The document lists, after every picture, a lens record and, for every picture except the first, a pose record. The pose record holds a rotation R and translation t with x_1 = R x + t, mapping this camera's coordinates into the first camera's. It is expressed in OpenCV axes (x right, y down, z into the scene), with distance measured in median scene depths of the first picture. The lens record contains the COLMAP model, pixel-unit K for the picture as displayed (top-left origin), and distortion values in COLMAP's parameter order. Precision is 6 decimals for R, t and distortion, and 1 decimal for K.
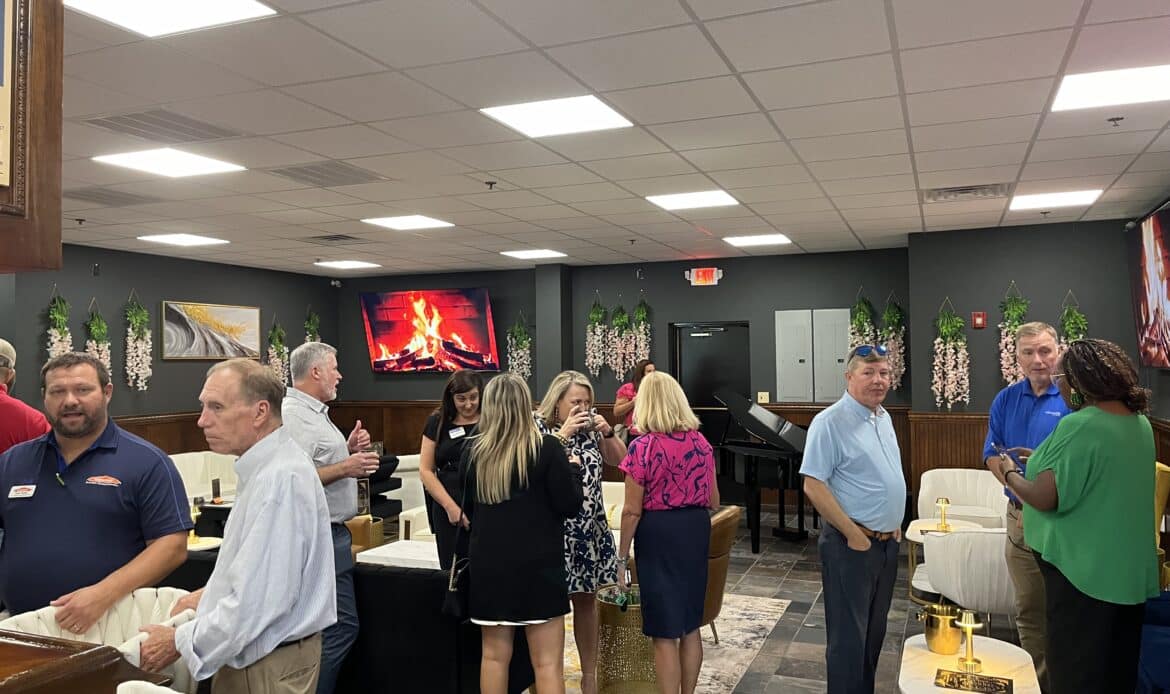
lens RADIAL K [[881.8, 0, 585.0], [0, 881.8, 347.0], [0, 0, 1]] dist [-0.000880, -0.002008]
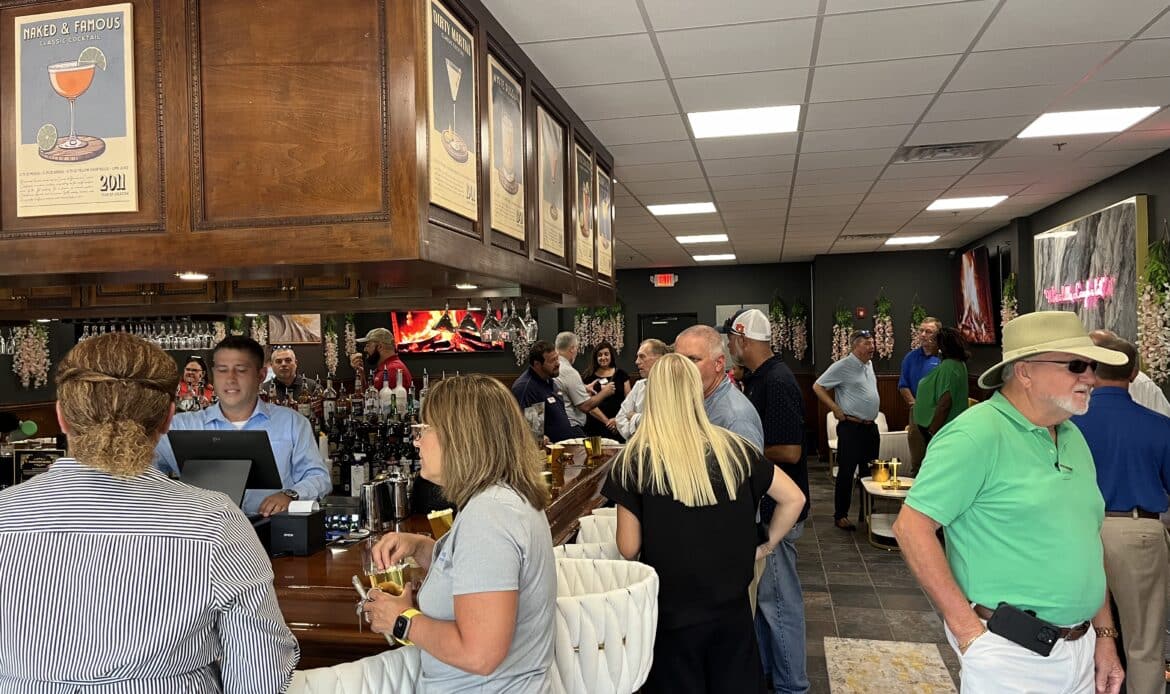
lens RADIAL K [[868.1, 0, 585.0], [0, 868.1, 347.0], [0, 0, 1]] dist [0.000371, 0.000473]
pose [[0.984298, -0.009468, 0.176262, -0.245343], [0.006424, 0.999820, 0.017831, -0.001107], [-0.176399, -0.016419, 0.984182, -0.337120]]
